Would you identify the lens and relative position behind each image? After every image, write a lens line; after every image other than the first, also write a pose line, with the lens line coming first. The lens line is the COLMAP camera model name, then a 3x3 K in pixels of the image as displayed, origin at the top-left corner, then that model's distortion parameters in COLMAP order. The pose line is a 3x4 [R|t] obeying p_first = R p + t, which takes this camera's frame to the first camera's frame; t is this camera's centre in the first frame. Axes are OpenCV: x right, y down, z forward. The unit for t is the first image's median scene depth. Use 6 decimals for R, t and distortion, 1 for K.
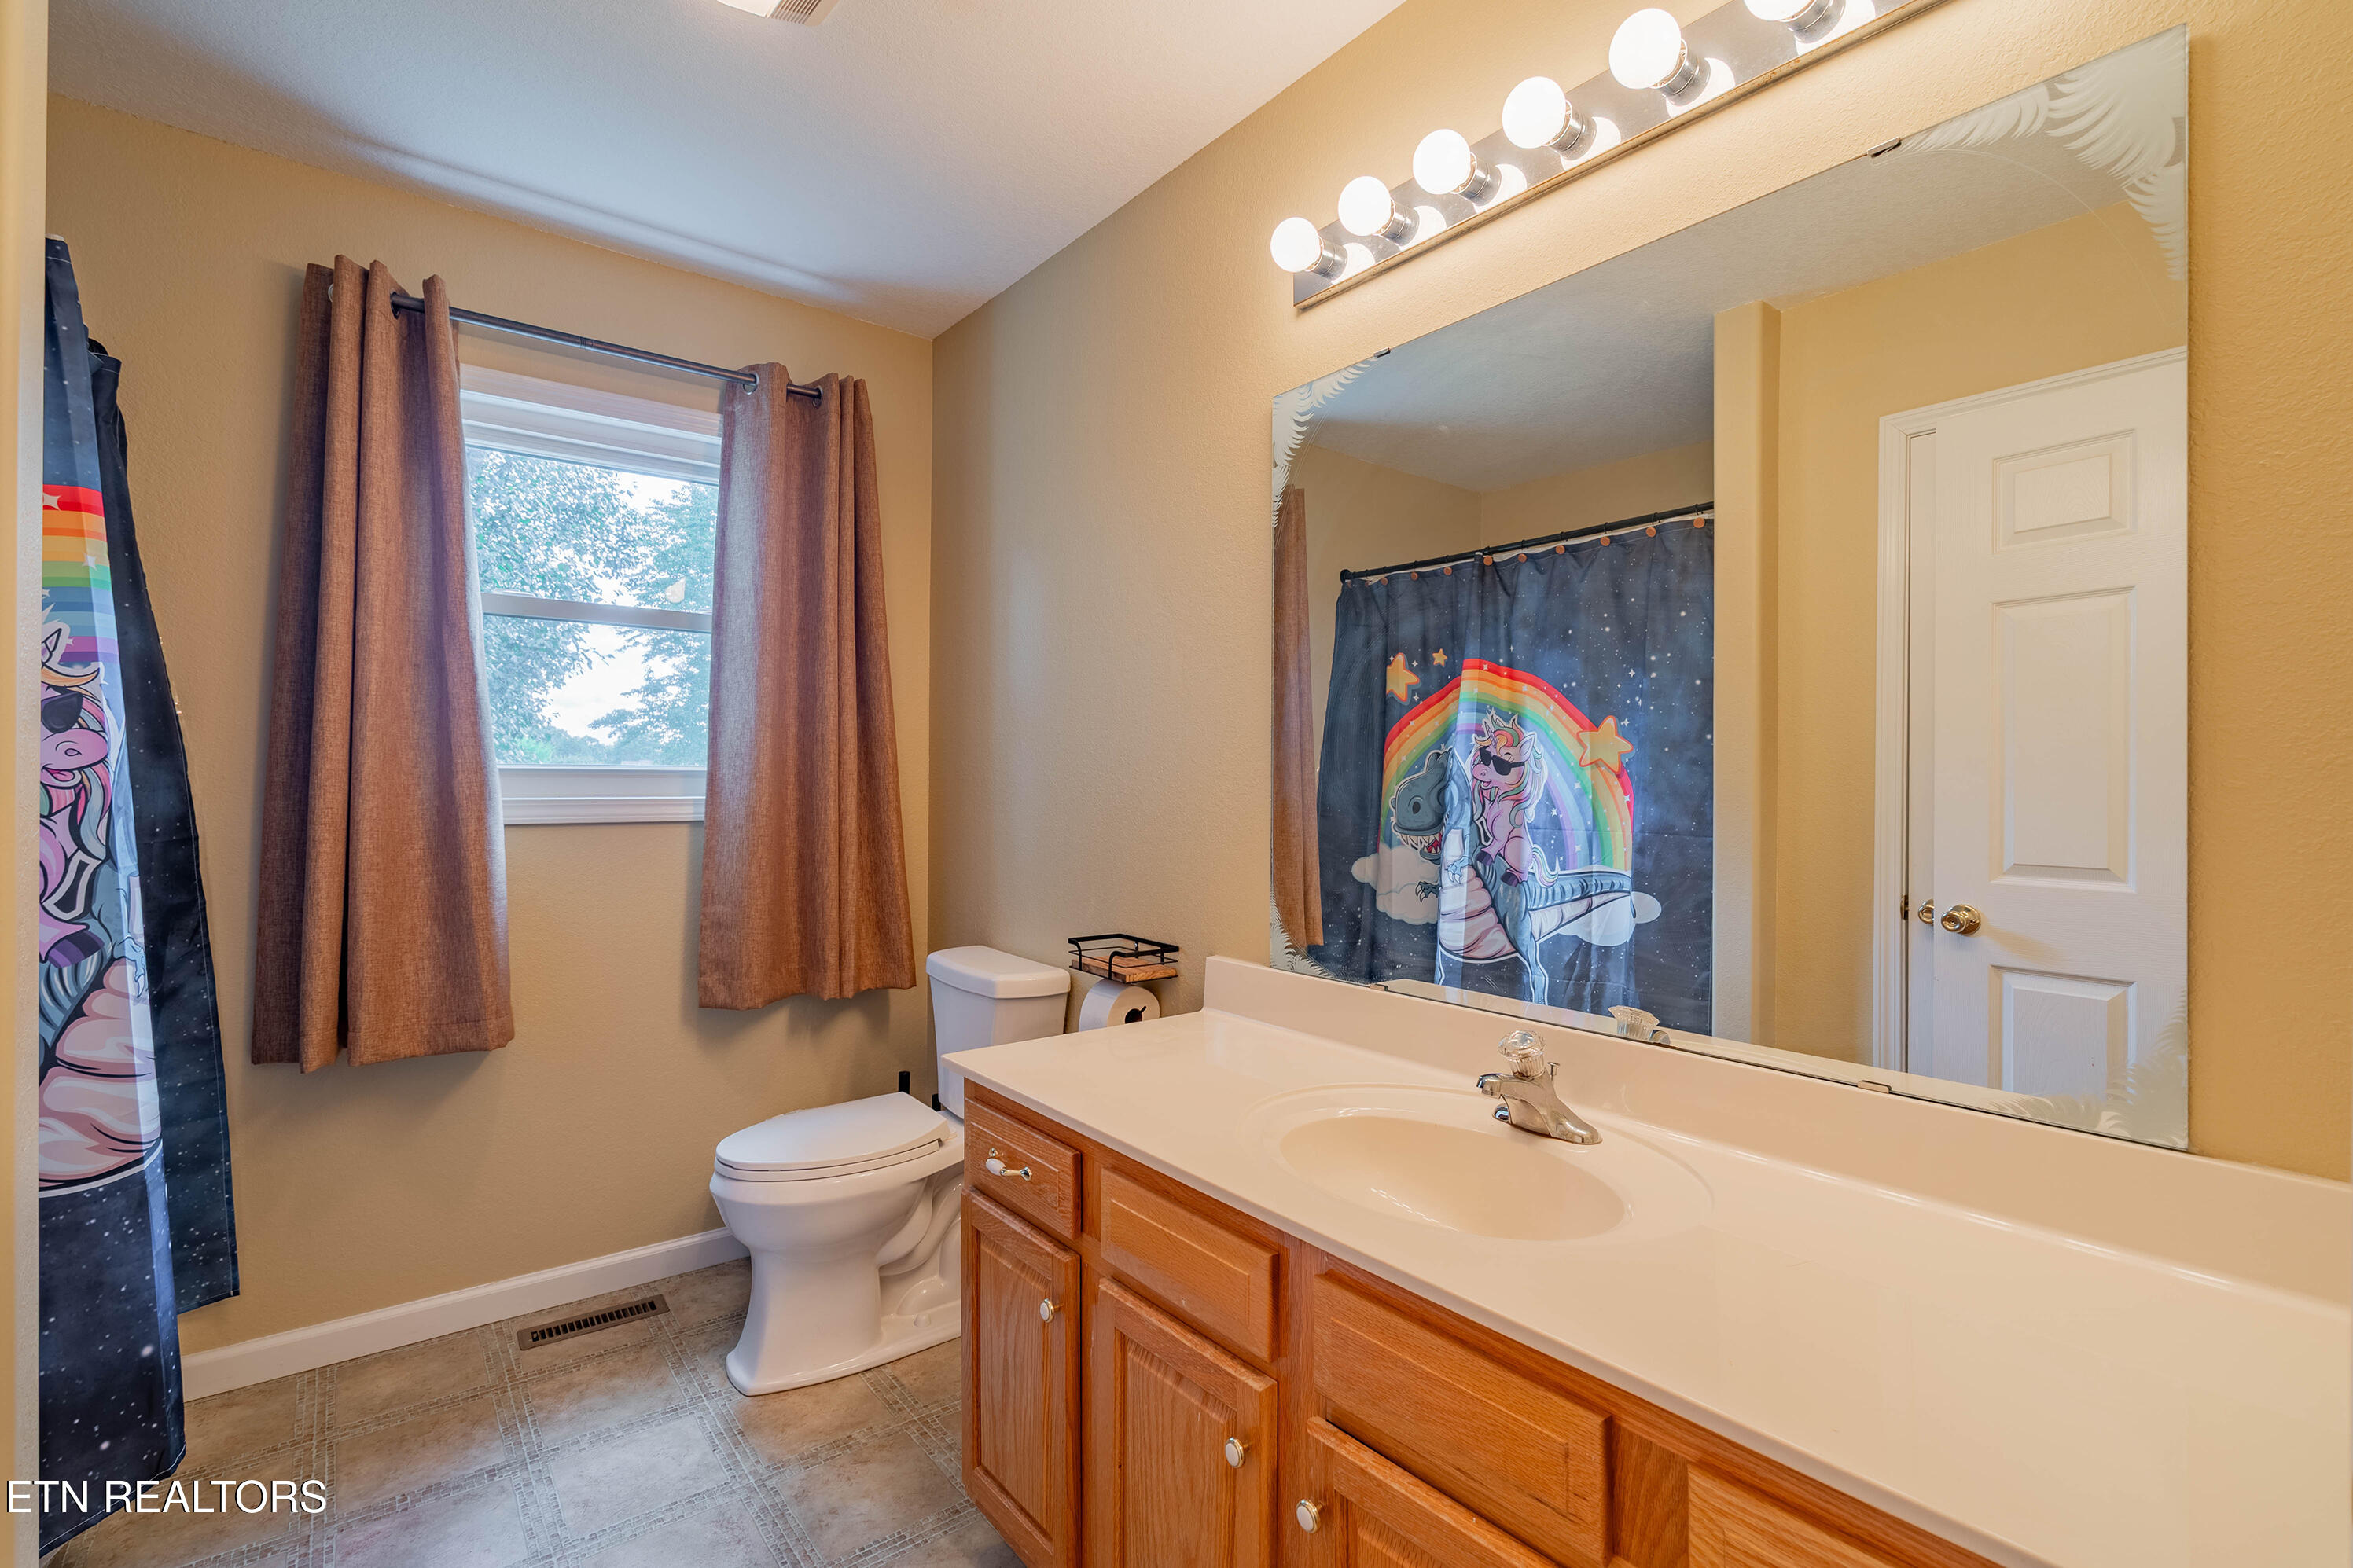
lens RADIAL K [[1087.2, 0, 1179.7], [0, 1087.2, 782.4], [0, 0, 1]] dist [0.002575, 0.000000]
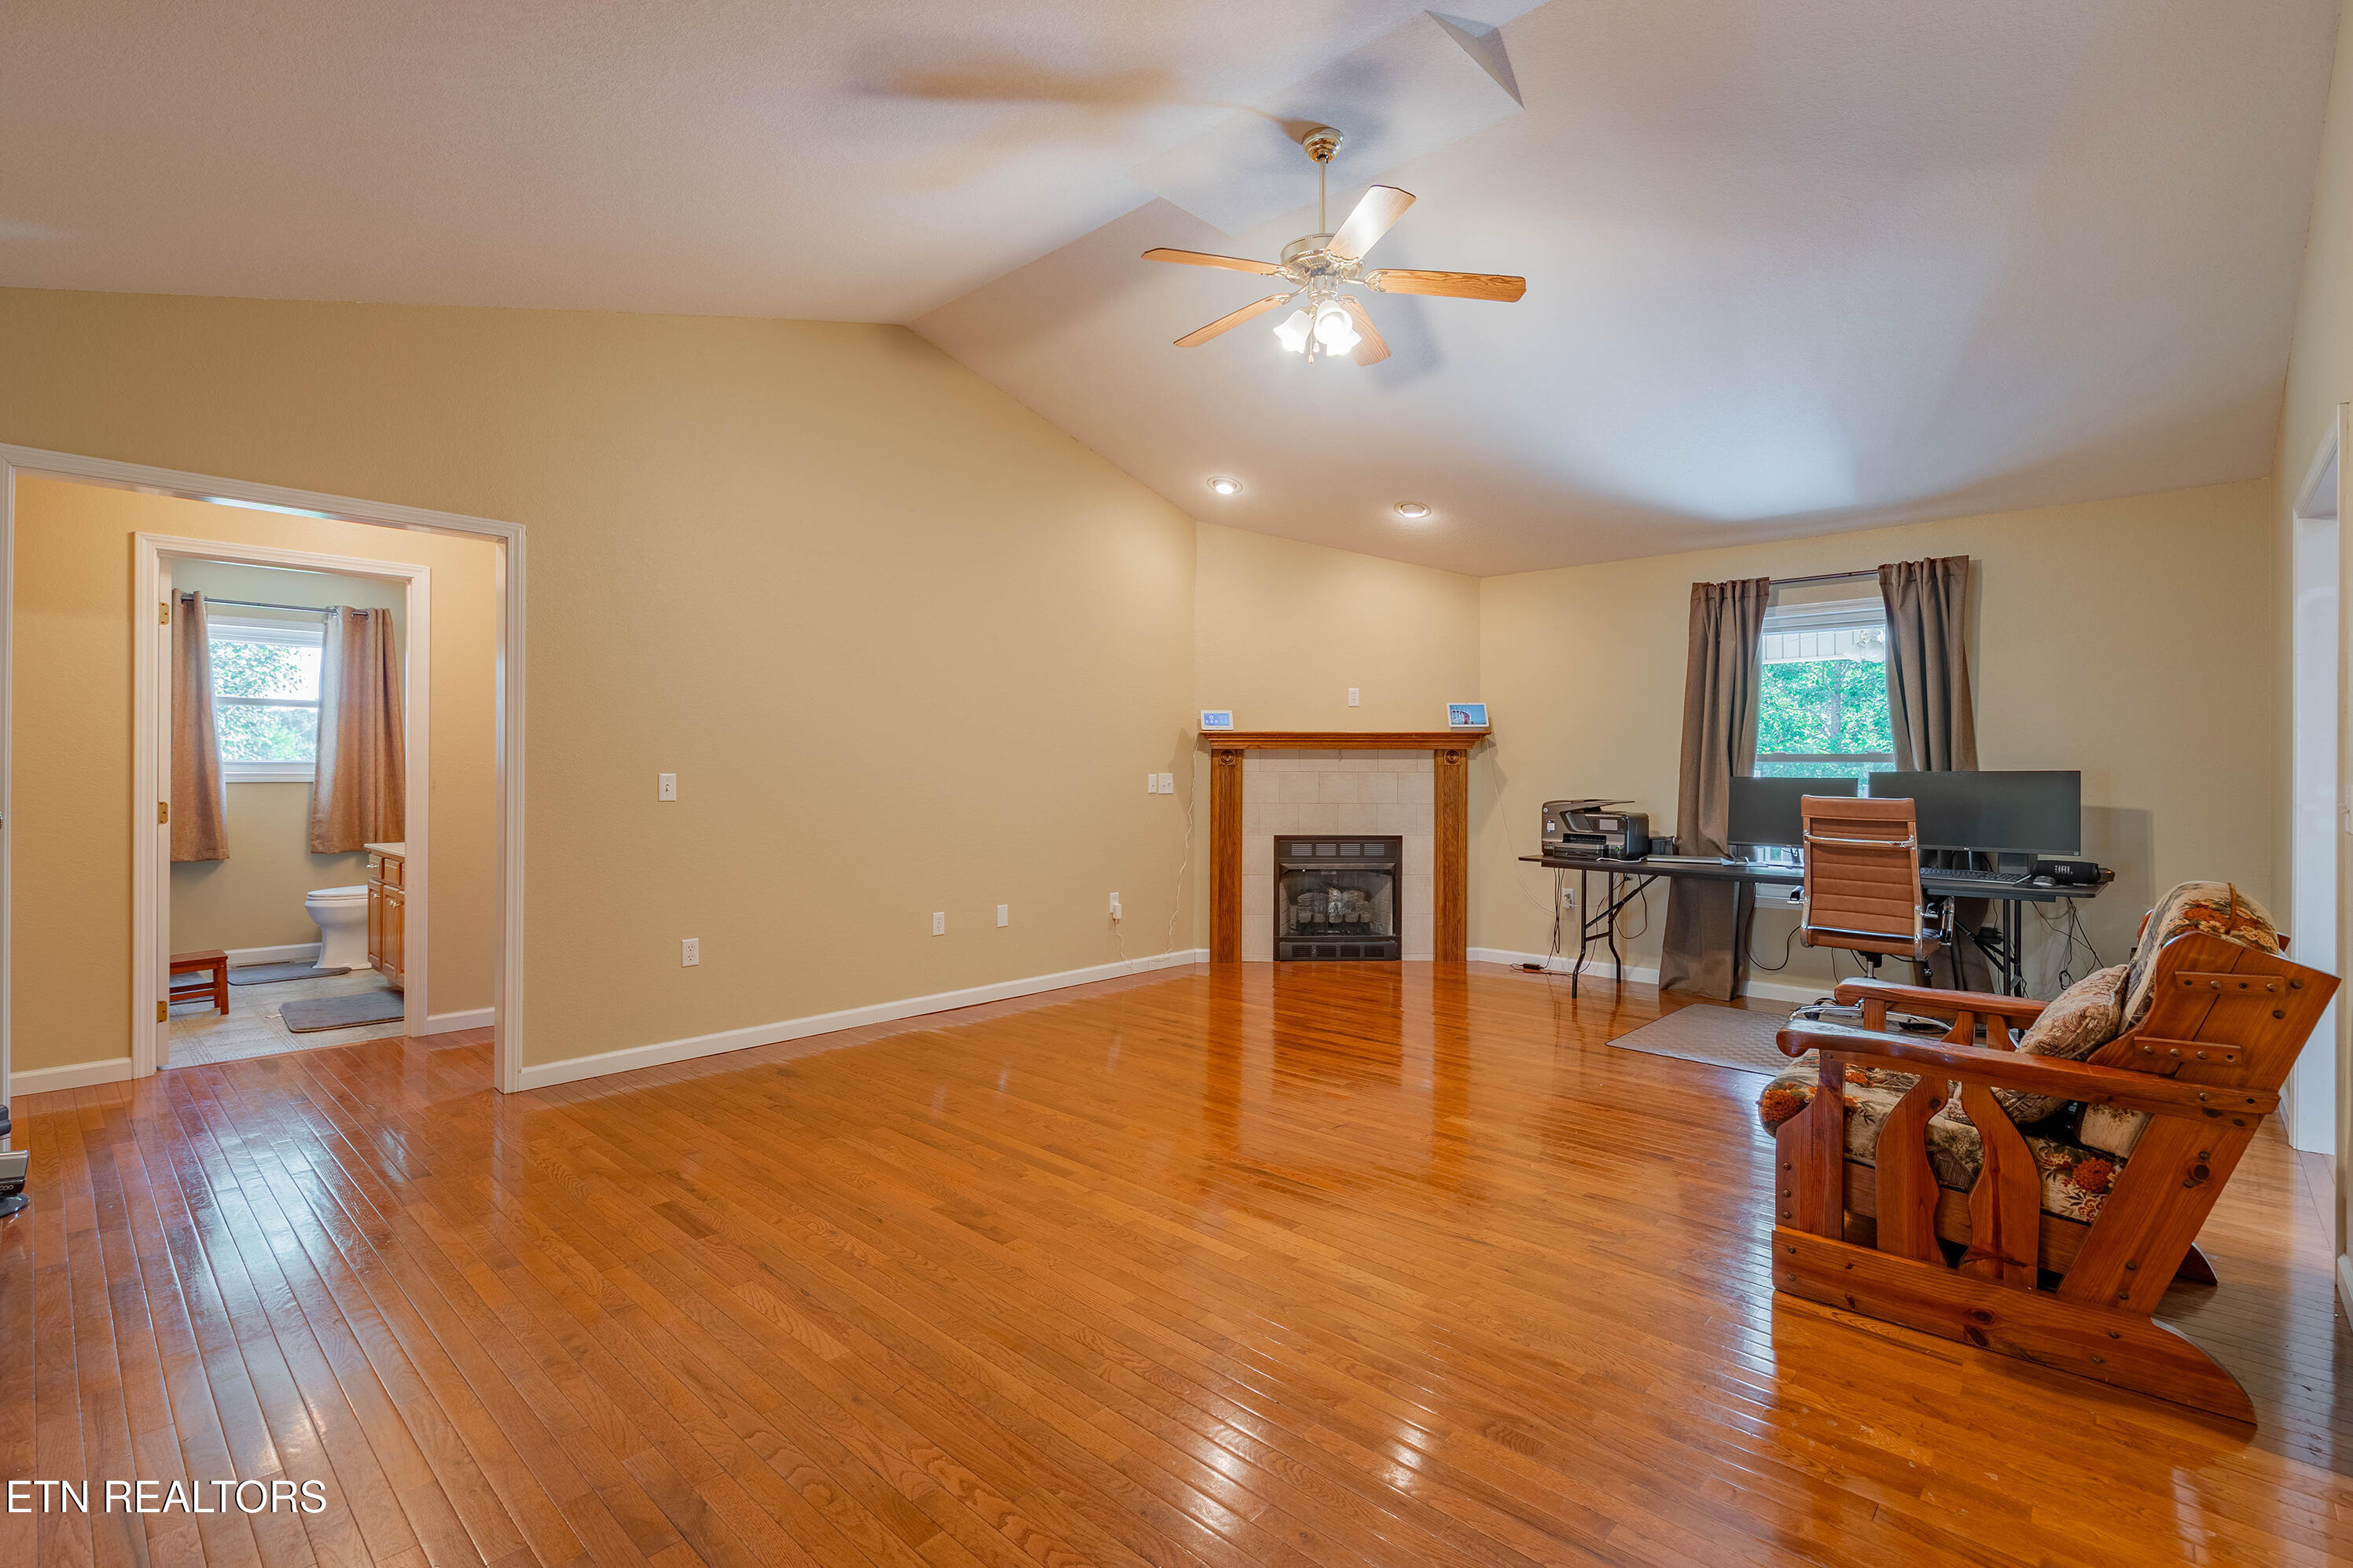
lens RADIAL K [[1087.2, 0, 1173.5], [0, 1087.2, 782.9], [0, 0, 1]] dist [0.002575, 0.000000]
pose [[0.988490, 0.004368, 0.151222, 1.165975], [-0.004936, 0.999982, 0.003384, 0.019340], [-0.151205, -0.004091, 0.988494, -1.826090]]
